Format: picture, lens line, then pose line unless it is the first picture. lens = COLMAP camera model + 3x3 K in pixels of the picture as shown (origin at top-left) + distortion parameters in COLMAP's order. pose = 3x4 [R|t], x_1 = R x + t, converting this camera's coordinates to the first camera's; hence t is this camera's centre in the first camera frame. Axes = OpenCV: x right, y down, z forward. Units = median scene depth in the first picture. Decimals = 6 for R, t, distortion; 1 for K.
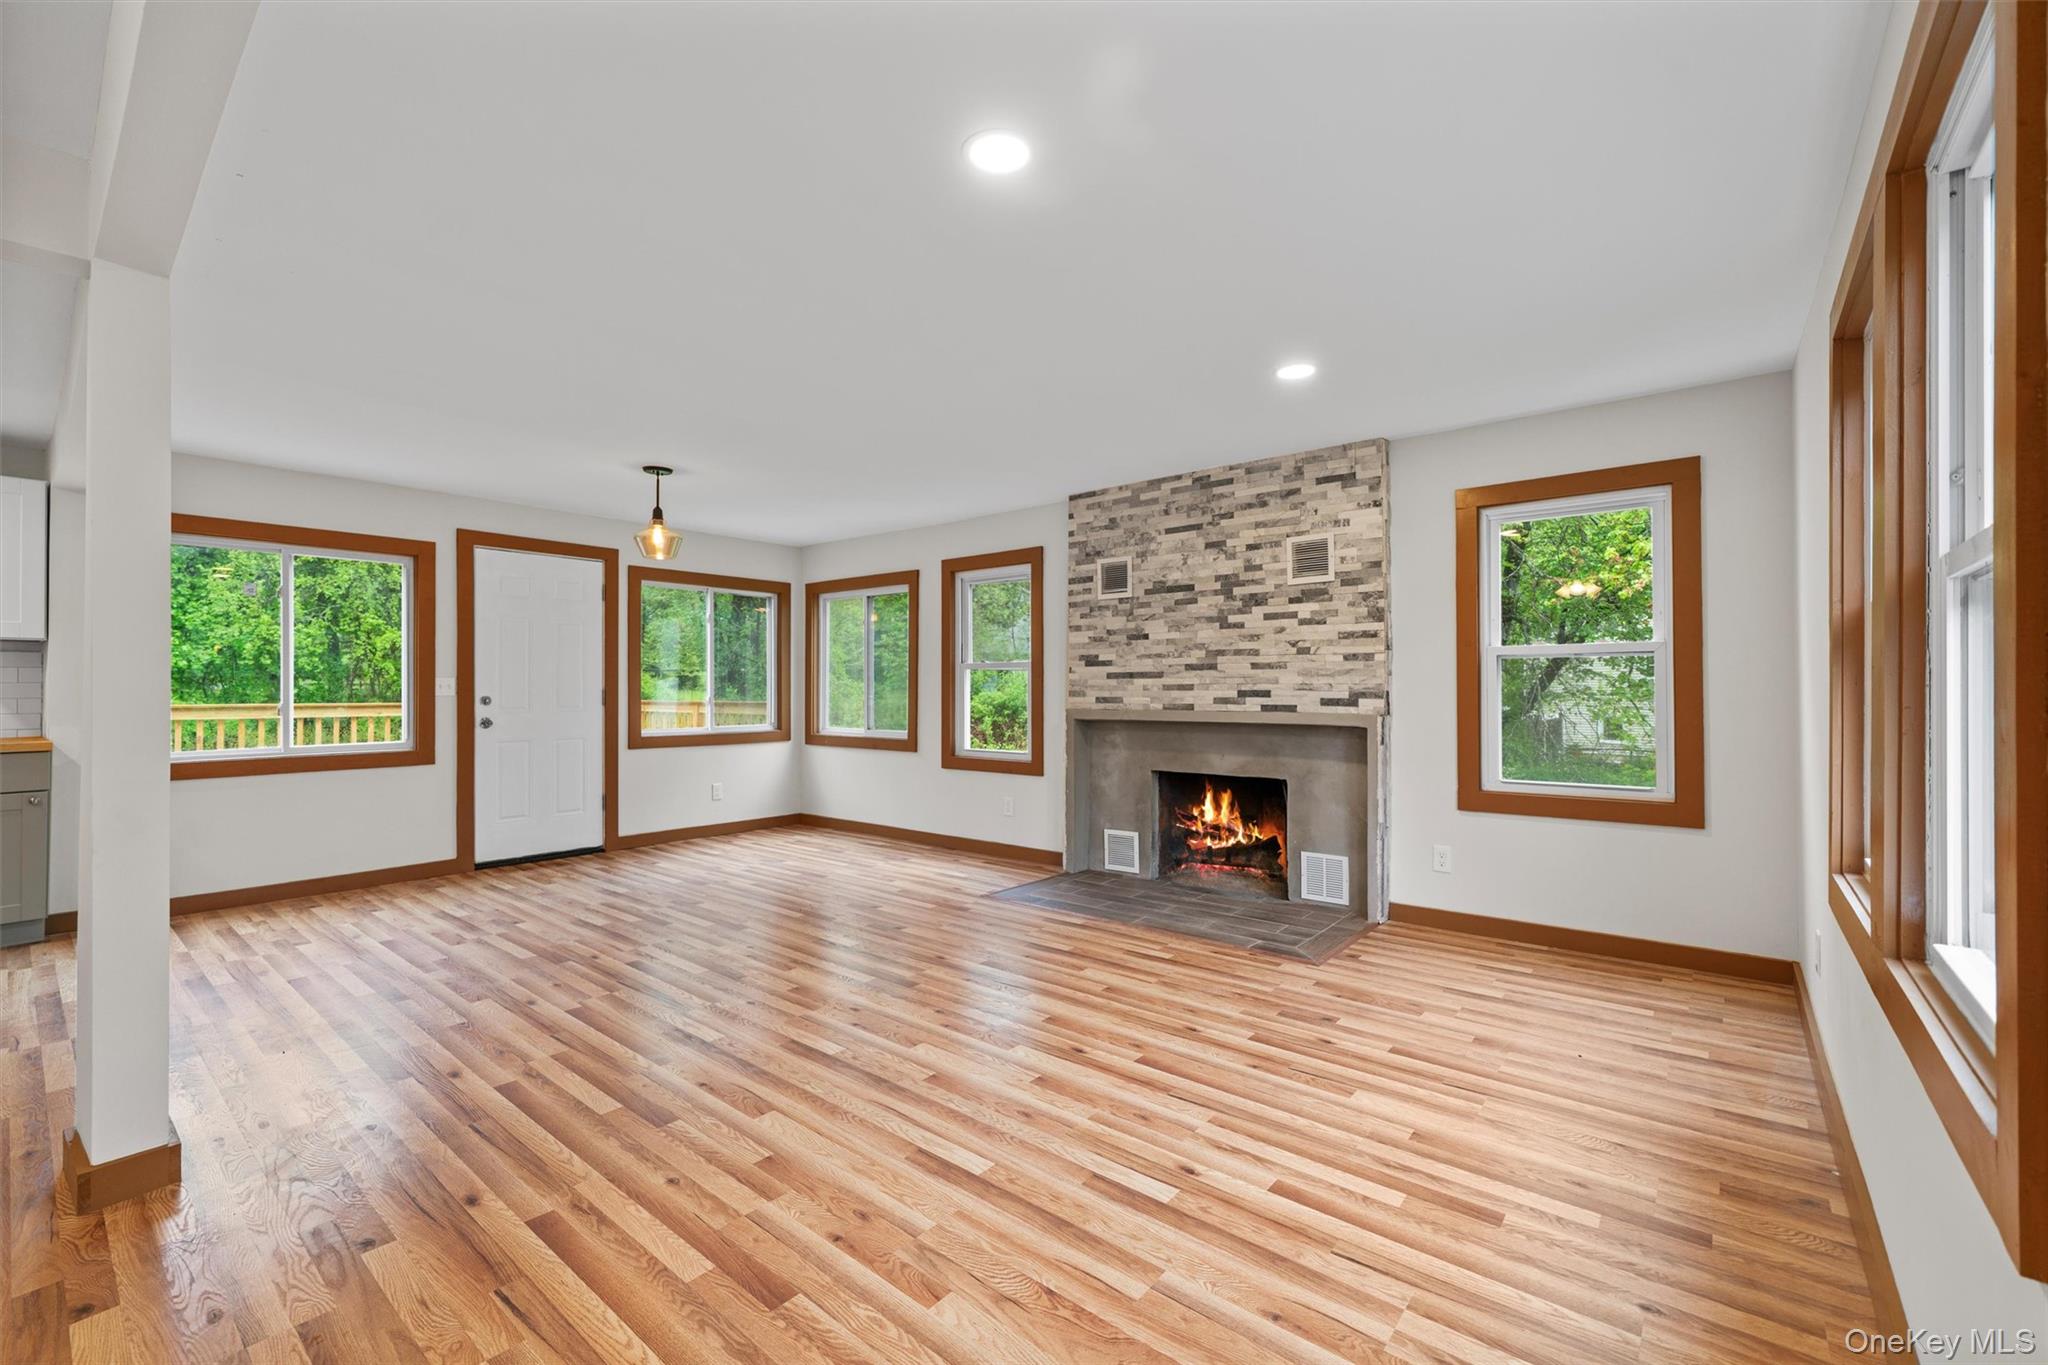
lens RADIAL K [[896.8, 0, 987.7], [0, 896.8, 680.6], [0, 0, 1]] dist [-0.001380, 0.000390]
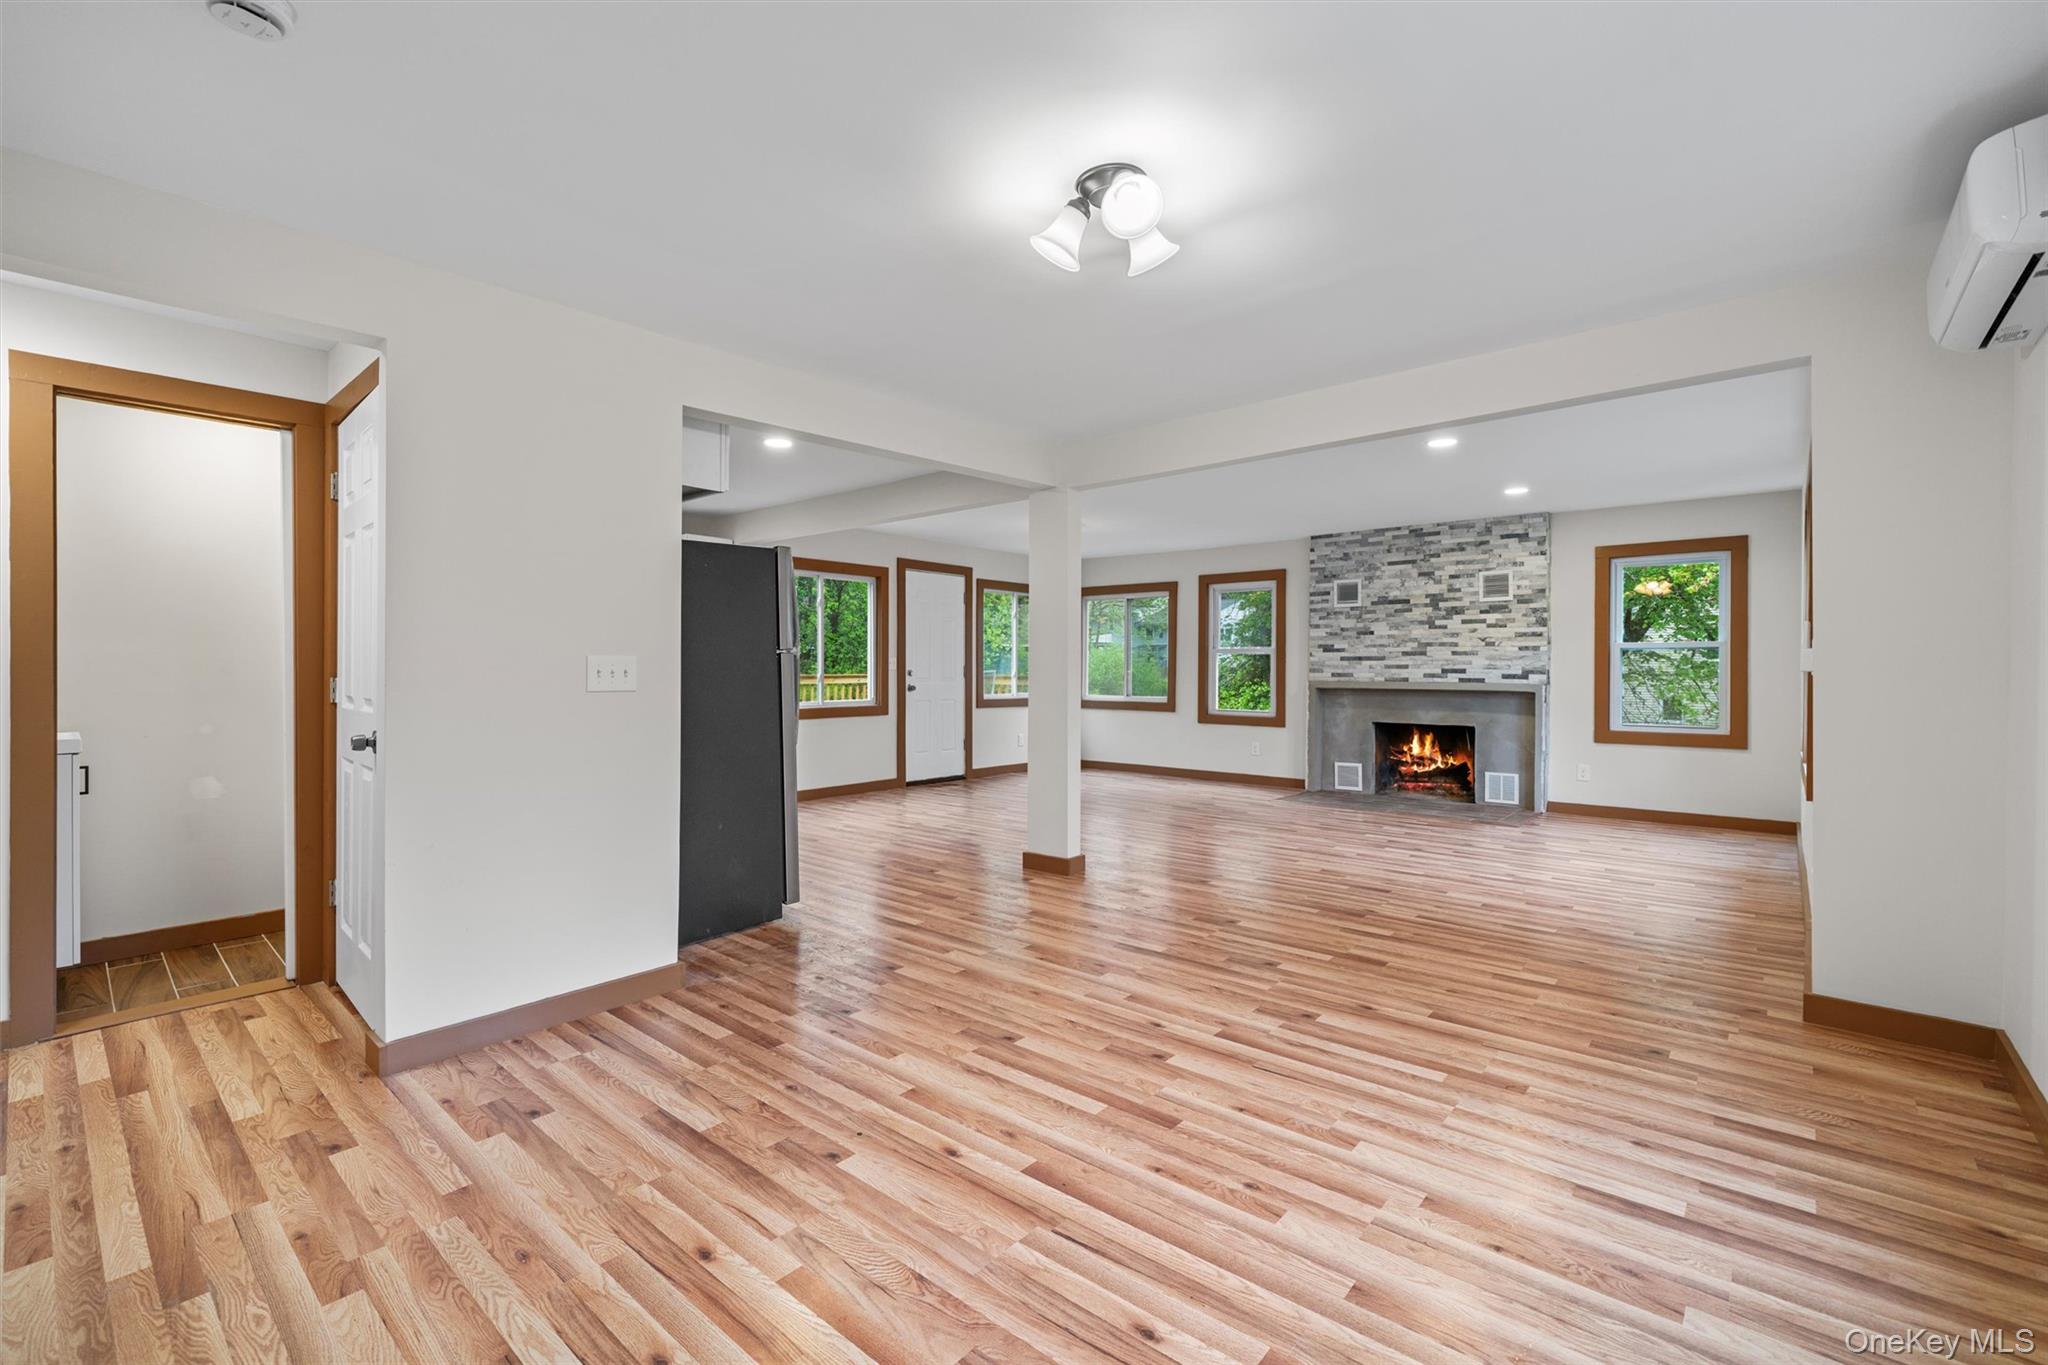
lens RADIAL K [[929.1, 0, 974.4], [0, 929.1, 670.5], [0, 0, 1]] dist [0.001414, 0.000203]
pose [[0.999488, 0.005300, -0.031566, -0.460638], [-0.004886, 0.999901, 0.013162, -0.003260], [0.031633, -0.013001, 0.999415, -0.608183]]
